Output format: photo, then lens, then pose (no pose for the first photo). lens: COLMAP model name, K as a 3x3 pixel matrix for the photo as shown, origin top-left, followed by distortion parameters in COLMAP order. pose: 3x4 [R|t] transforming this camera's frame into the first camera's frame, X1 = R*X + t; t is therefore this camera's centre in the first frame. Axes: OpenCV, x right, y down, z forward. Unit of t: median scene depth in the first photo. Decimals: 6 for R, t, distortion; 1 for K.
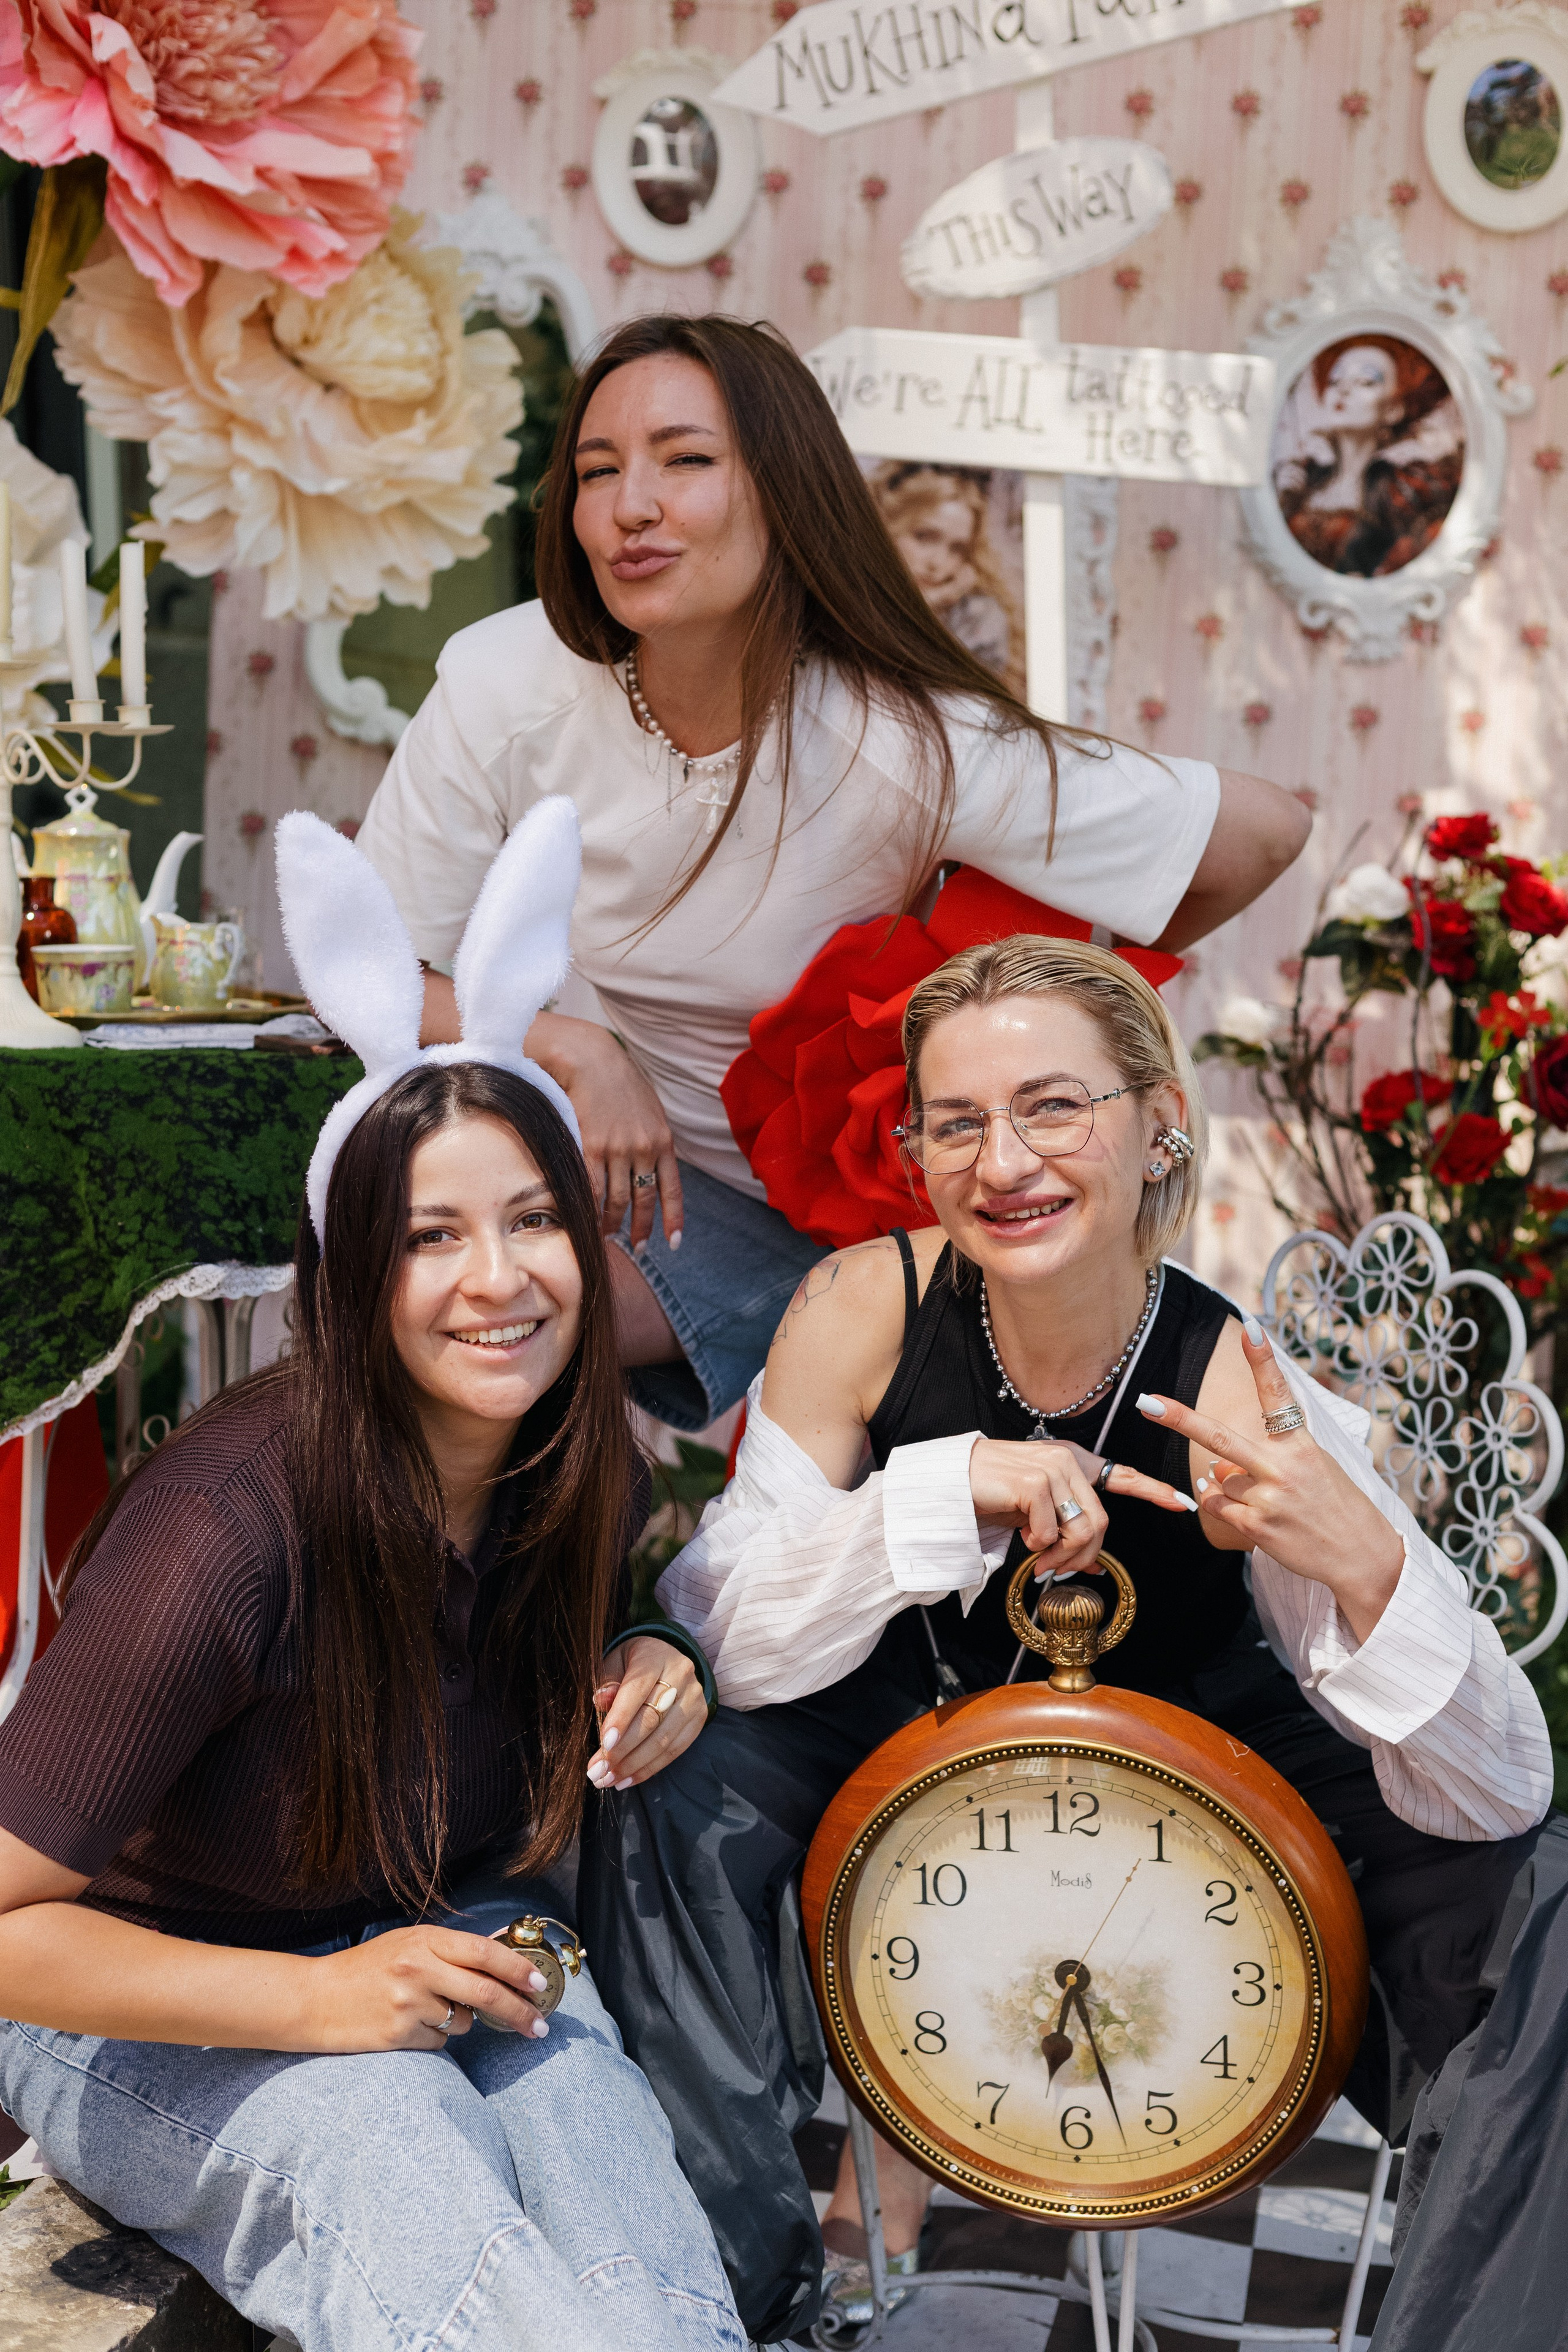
lens RADIAL K [[3322.0, 0, 783.6], [0, 3322.0, 1173.6], [0, 0, 1]] dist [0.266789, -0.840615]
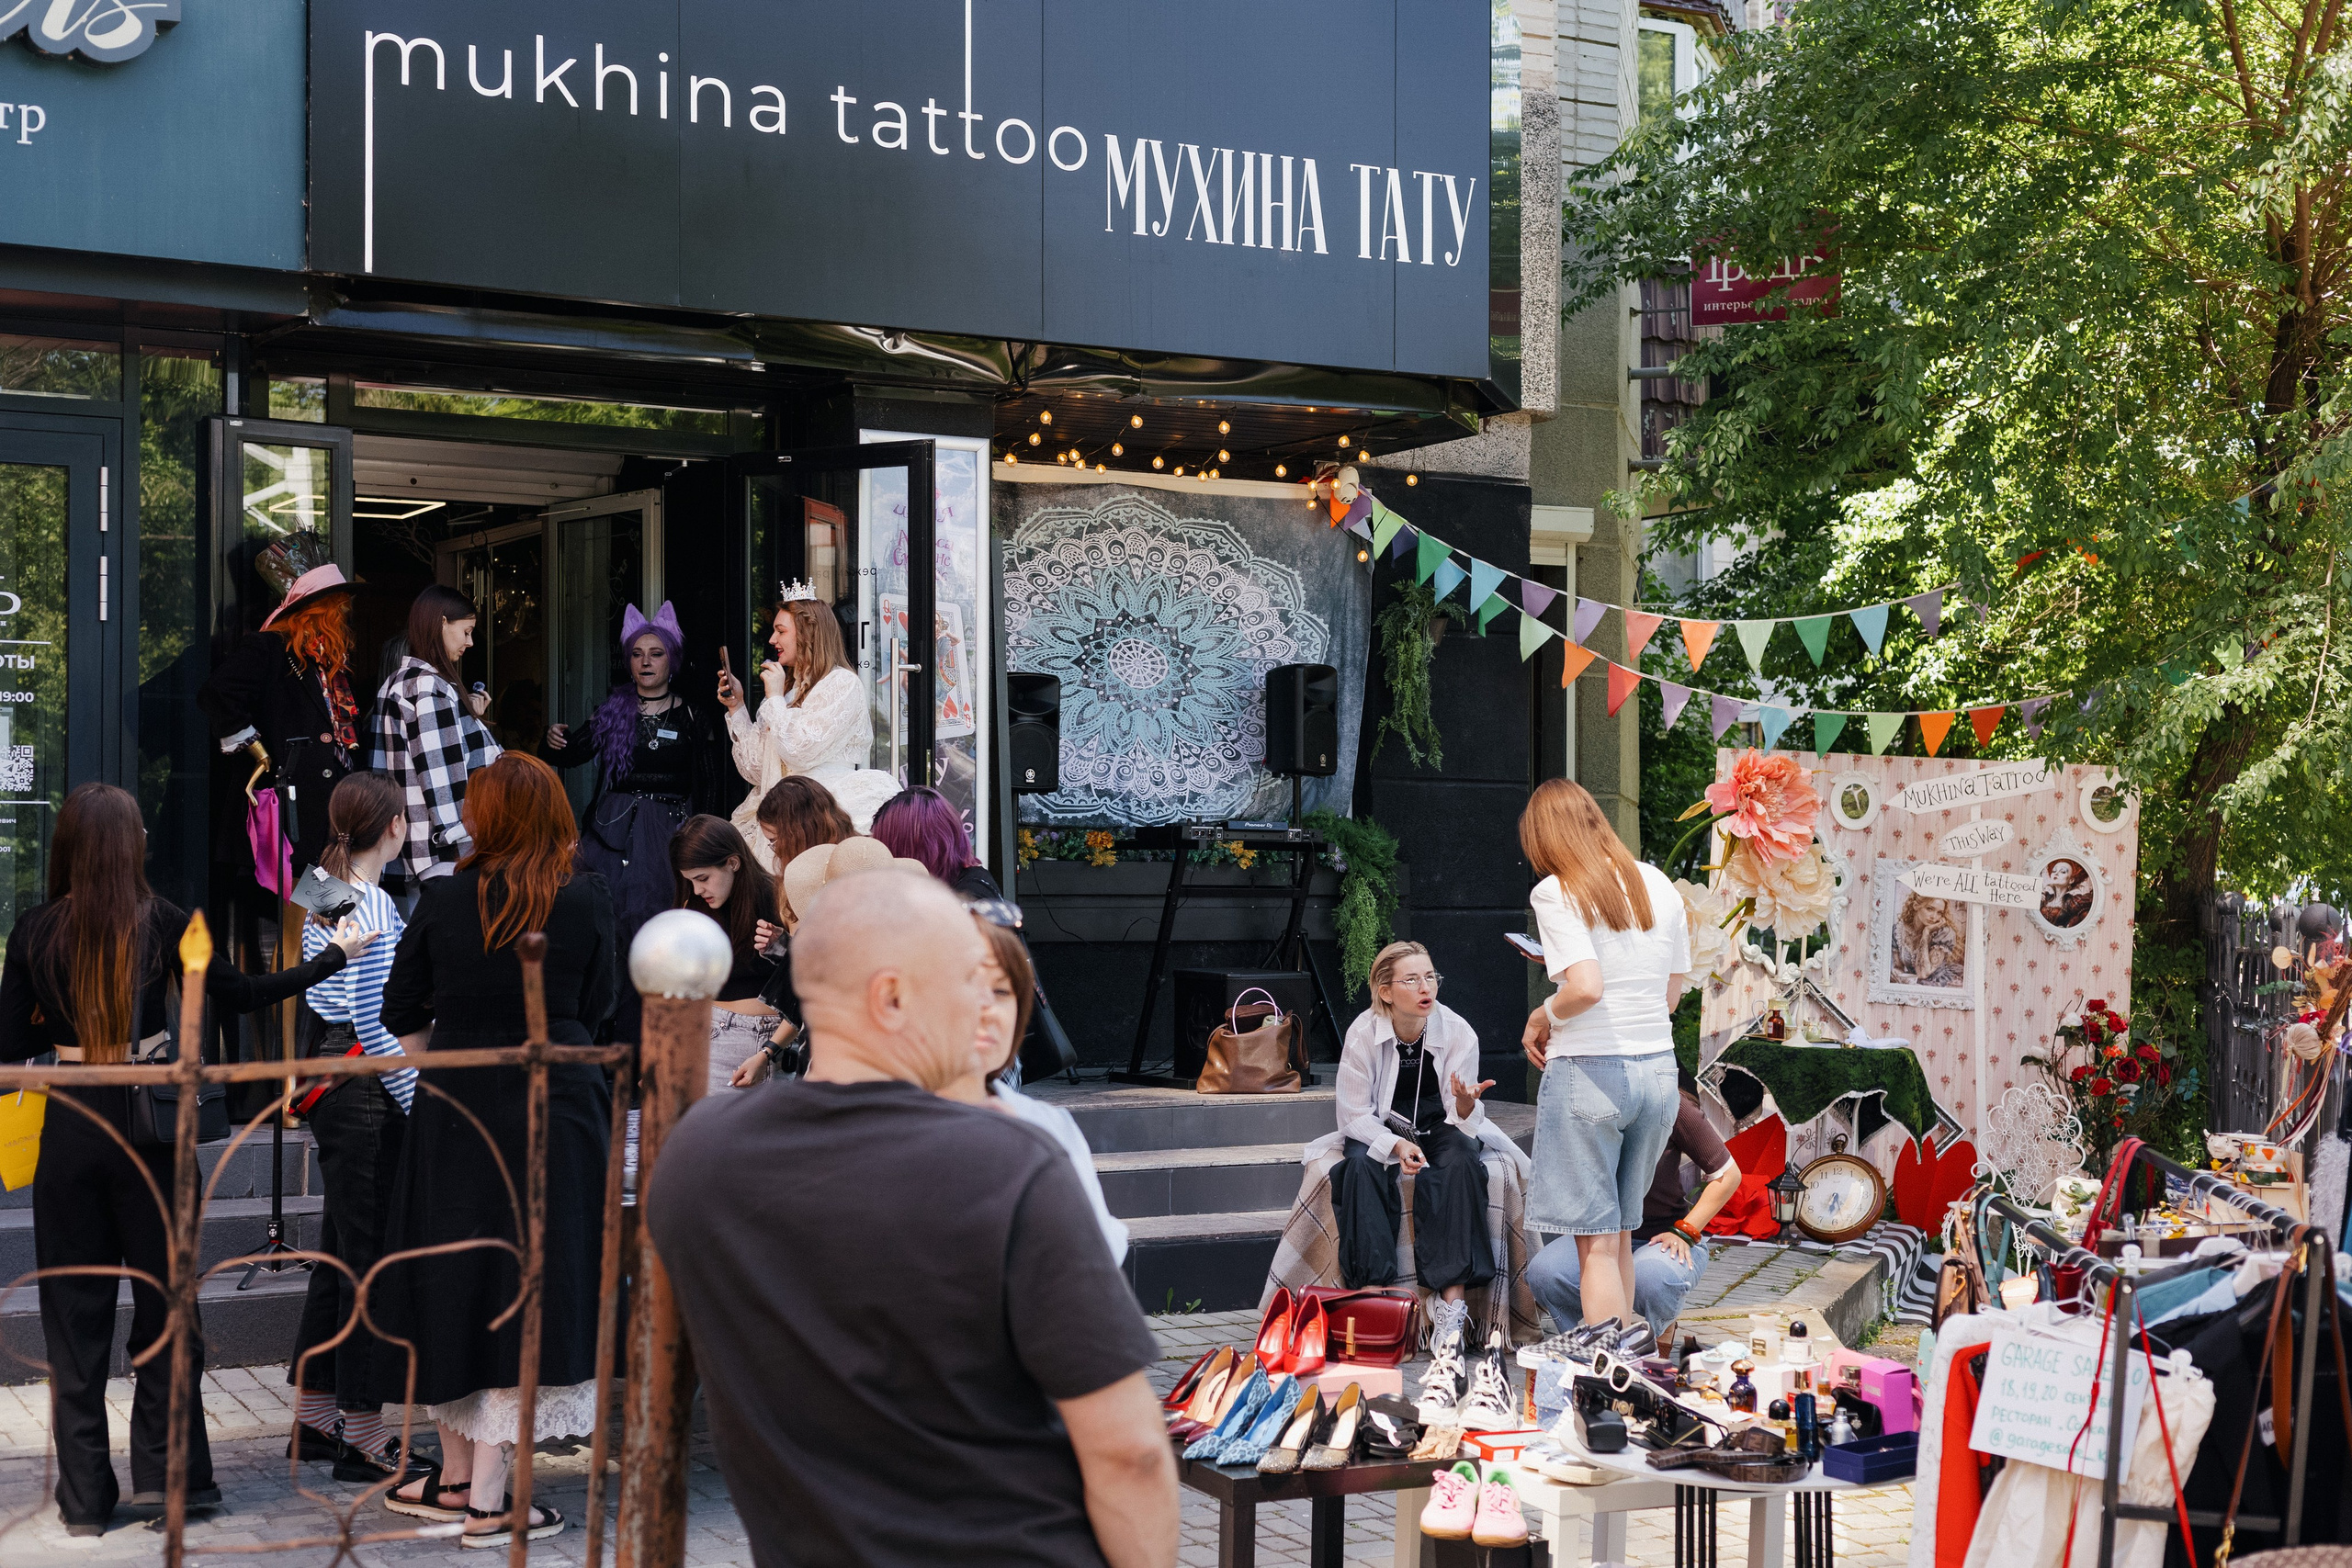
lens RADIAL K [[3321.7, 0, 1172.2], [0, 3321.7, 792.0], [0, 0, 1]] dist [0.266789, -0.840615]
pose [[0.998277, 0.018916, -0.055553, -0.558027], [-0.026326, 0.990379, -0.135855, 0.182078], [0.052449, 0.137083, 0.989170, -2.518970]]
